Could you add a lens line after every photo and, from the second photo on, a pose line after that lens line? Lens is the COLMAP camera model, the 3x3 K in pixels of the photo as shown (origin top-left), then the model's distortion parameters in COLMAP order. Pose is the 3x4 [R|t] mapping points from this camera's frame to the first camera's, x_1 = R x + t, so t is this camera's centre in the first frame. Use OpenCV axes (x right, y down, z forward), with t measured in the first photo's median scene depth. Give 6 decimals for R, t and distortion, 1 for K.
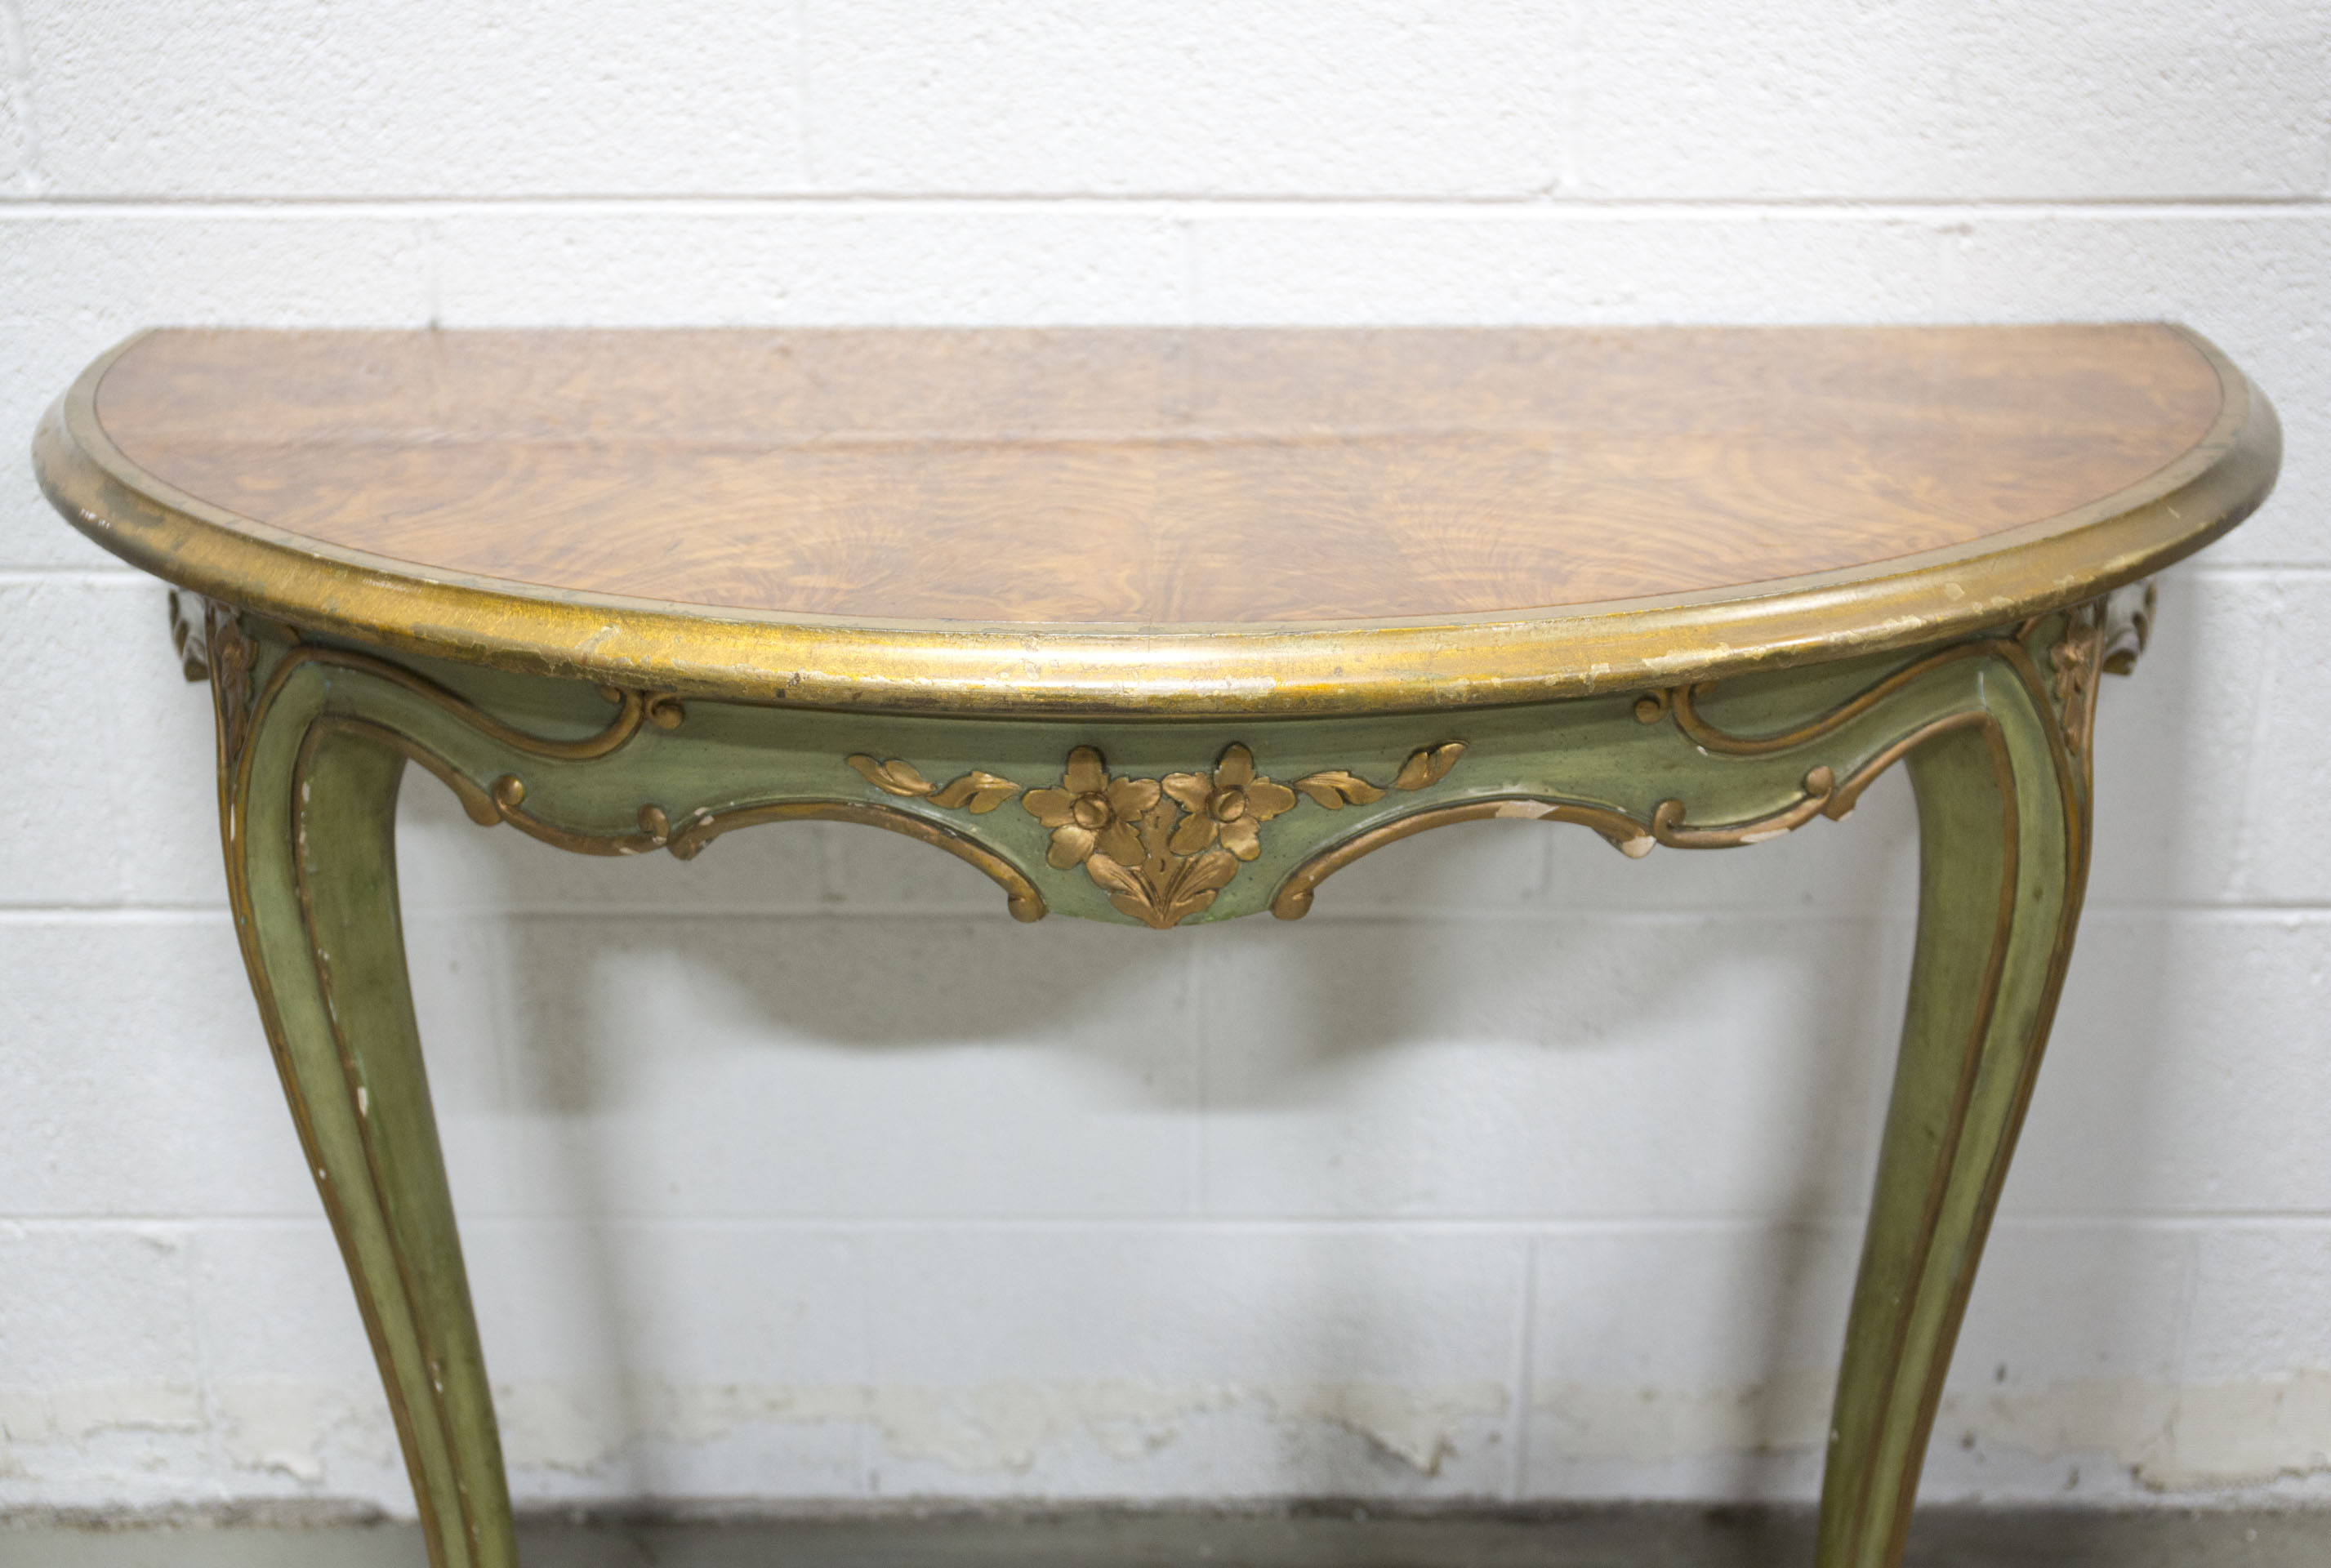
lens RADIAL K [[2592.2, 0, 1193.4], [0, 2592.2, 739.0], [0, 0, 1]] dist [-0.036688, 0.109260]
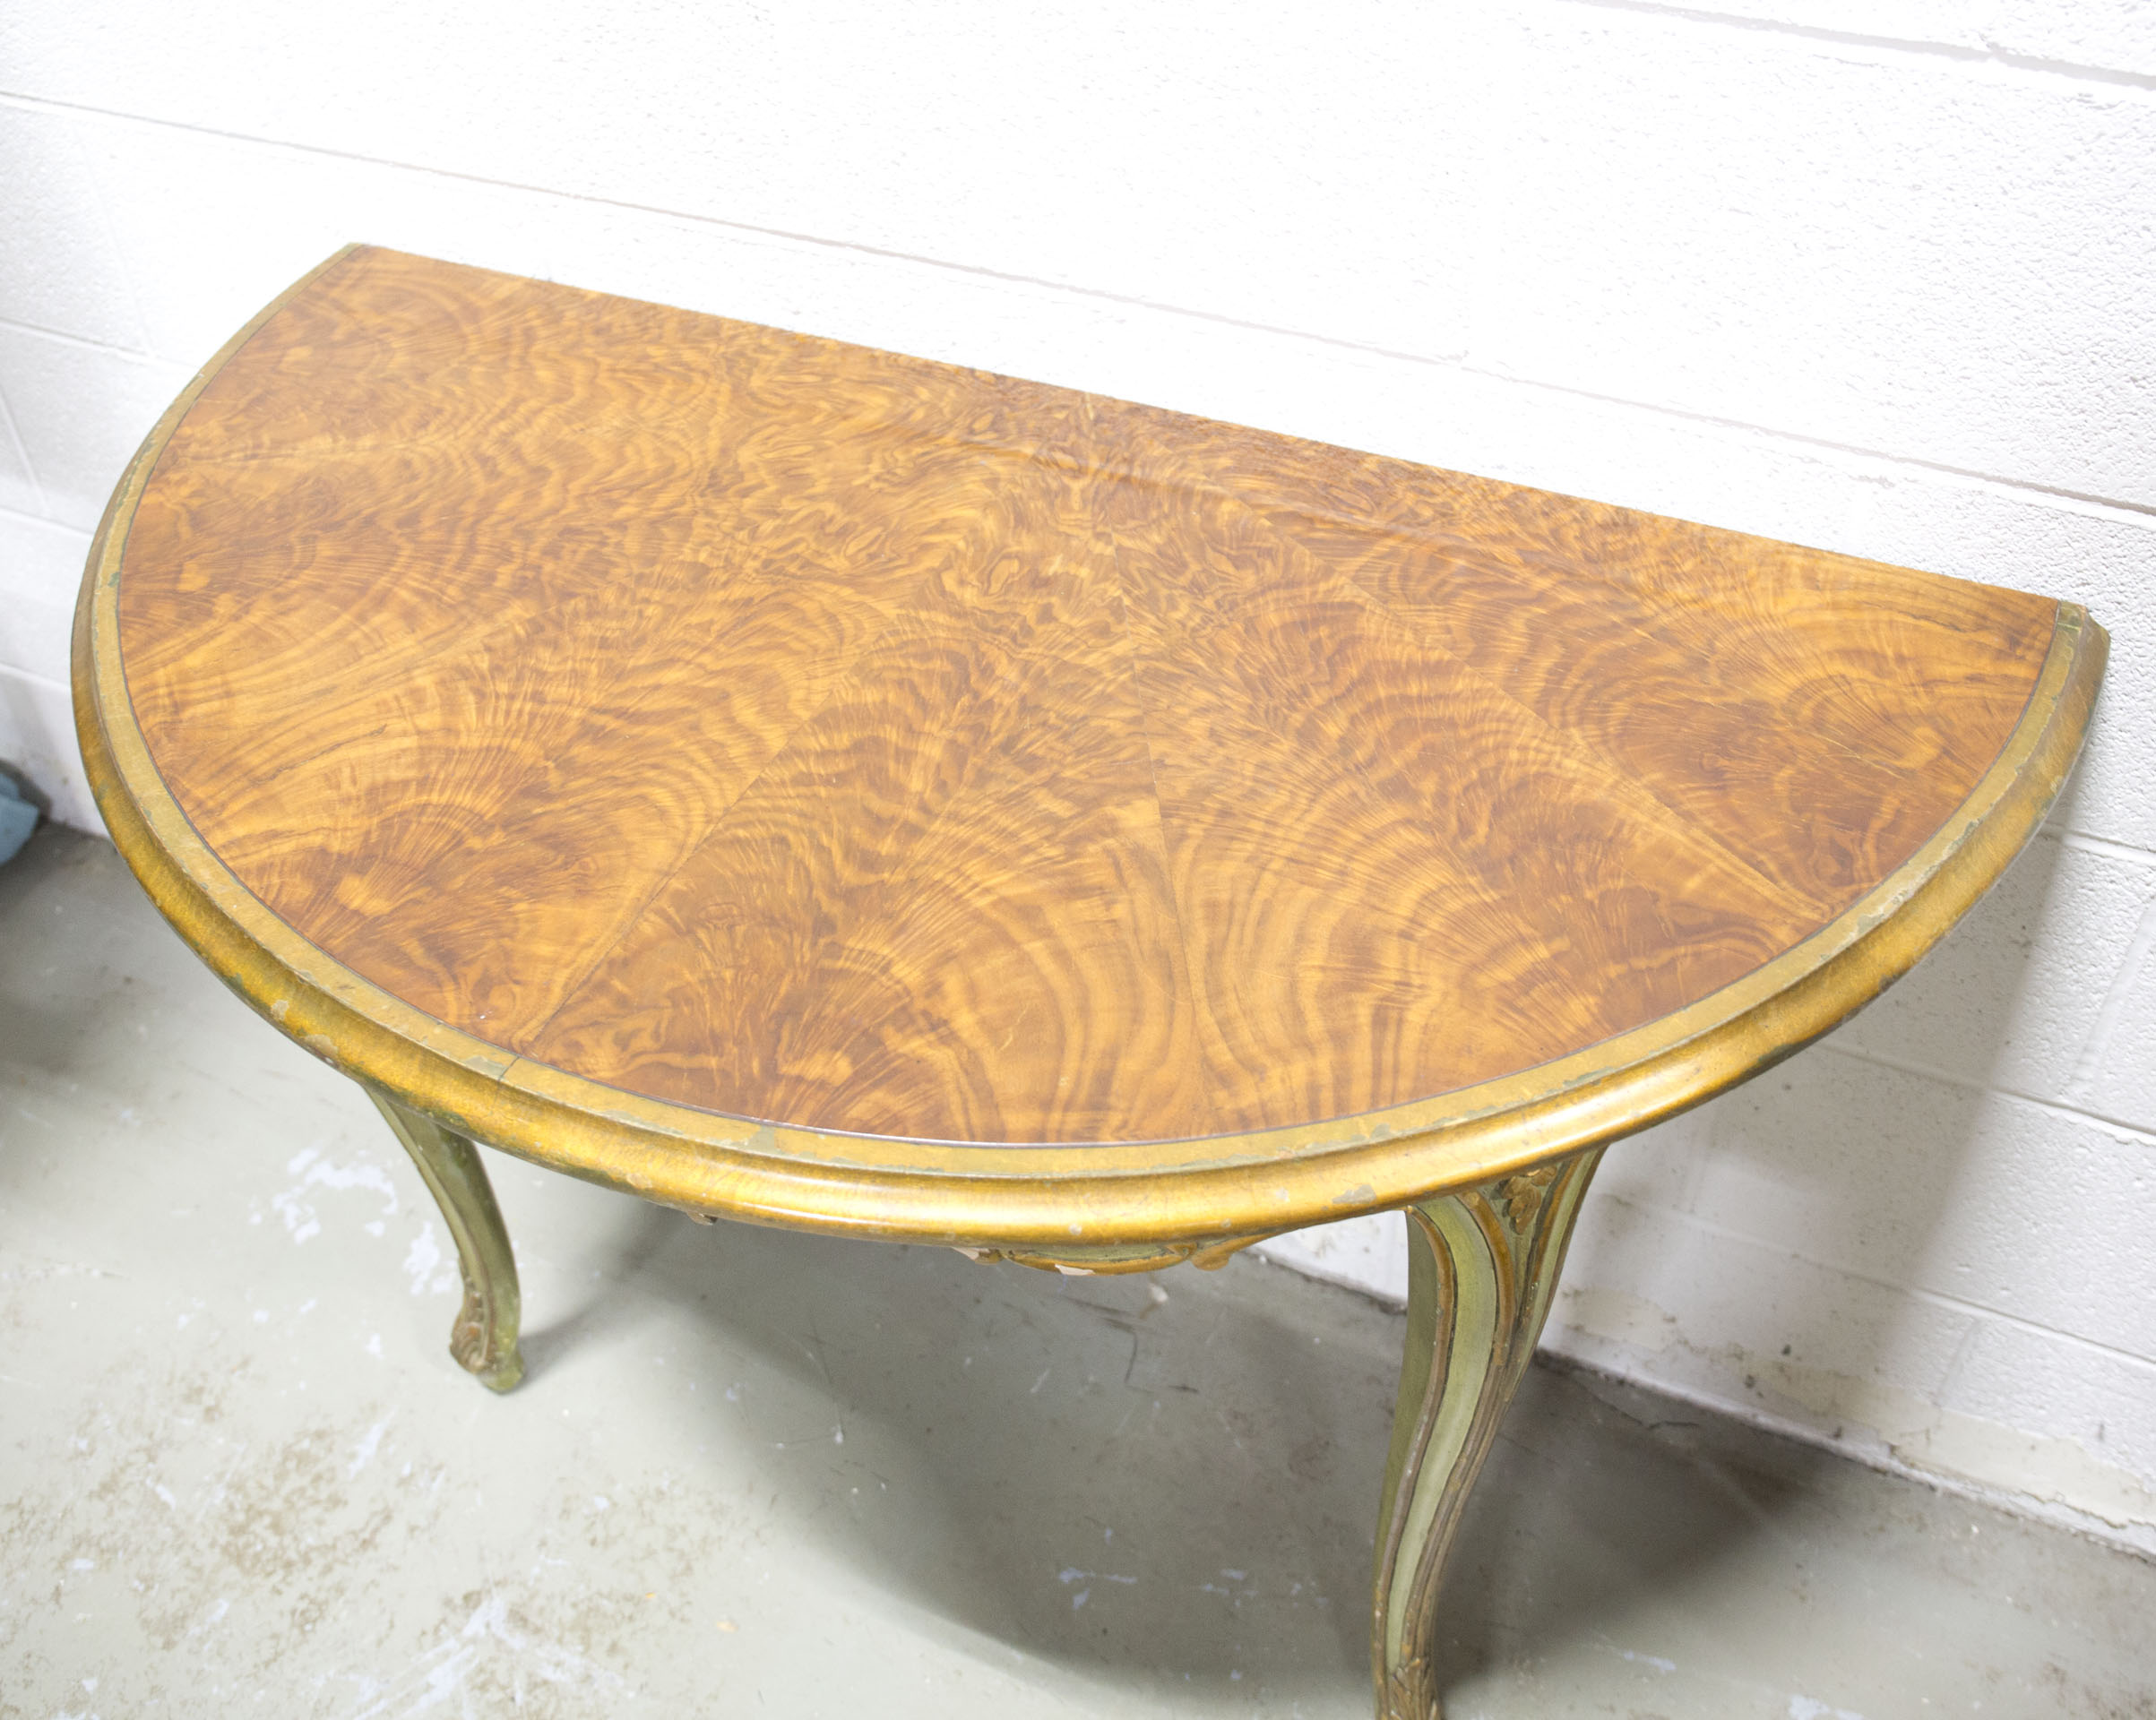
lens RADIAL K [[1983.3, 0, 1142.7], [0, 1983.3, 737.9], [0, 0, 1]] dist [-0.107118, 0.087414]
pose [[0.913765, 0.253339, -0.317574, 0.302799], [-0.126888, 0.920607, 0.369299, -0.341126], [0.385919, -0.297156, 0.873364, 0.252450]]
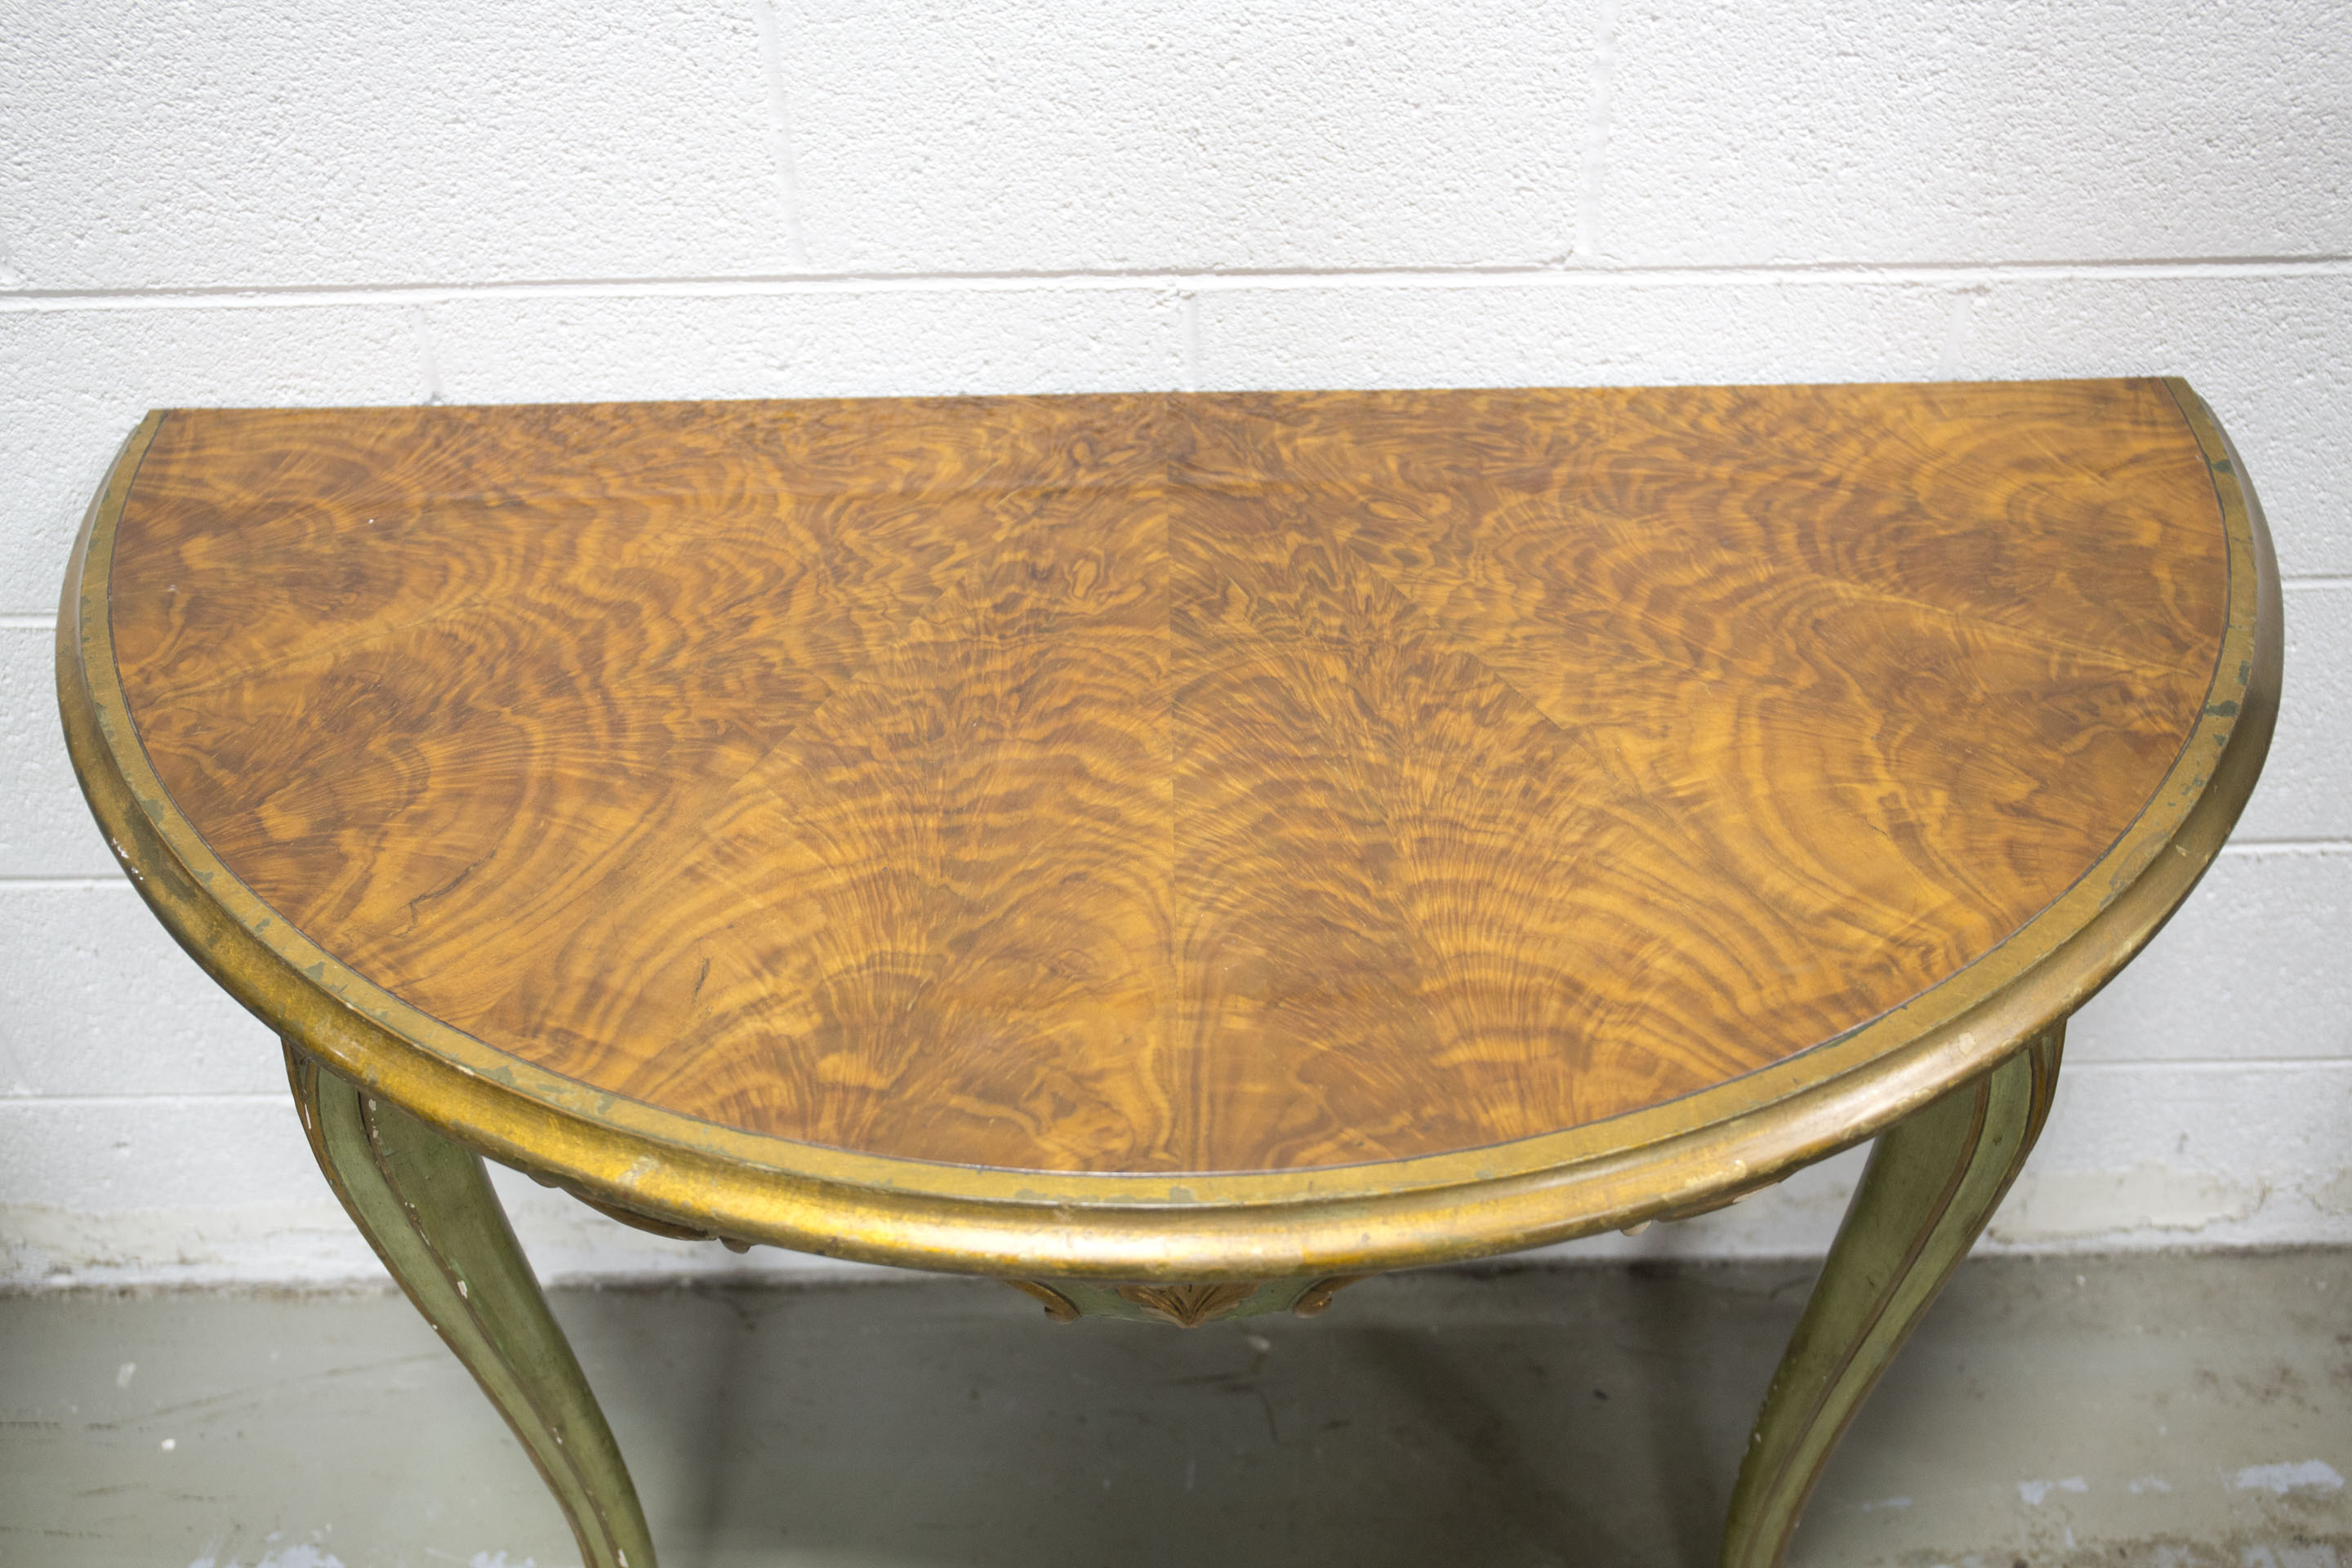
lens RADIAL K [[2179.5, 0, 1176.0], [0, 2179.5, 784.0], [0, 0, 1]] dist [-0.055704, 0.099587]
pose [[0.999923, -0.012429, 0.000587, -0.010860], [0.011457, 0.938036, 0.346348, -0.311430], [-0.004856, -0.346315, 0.938106, 0.164814]]
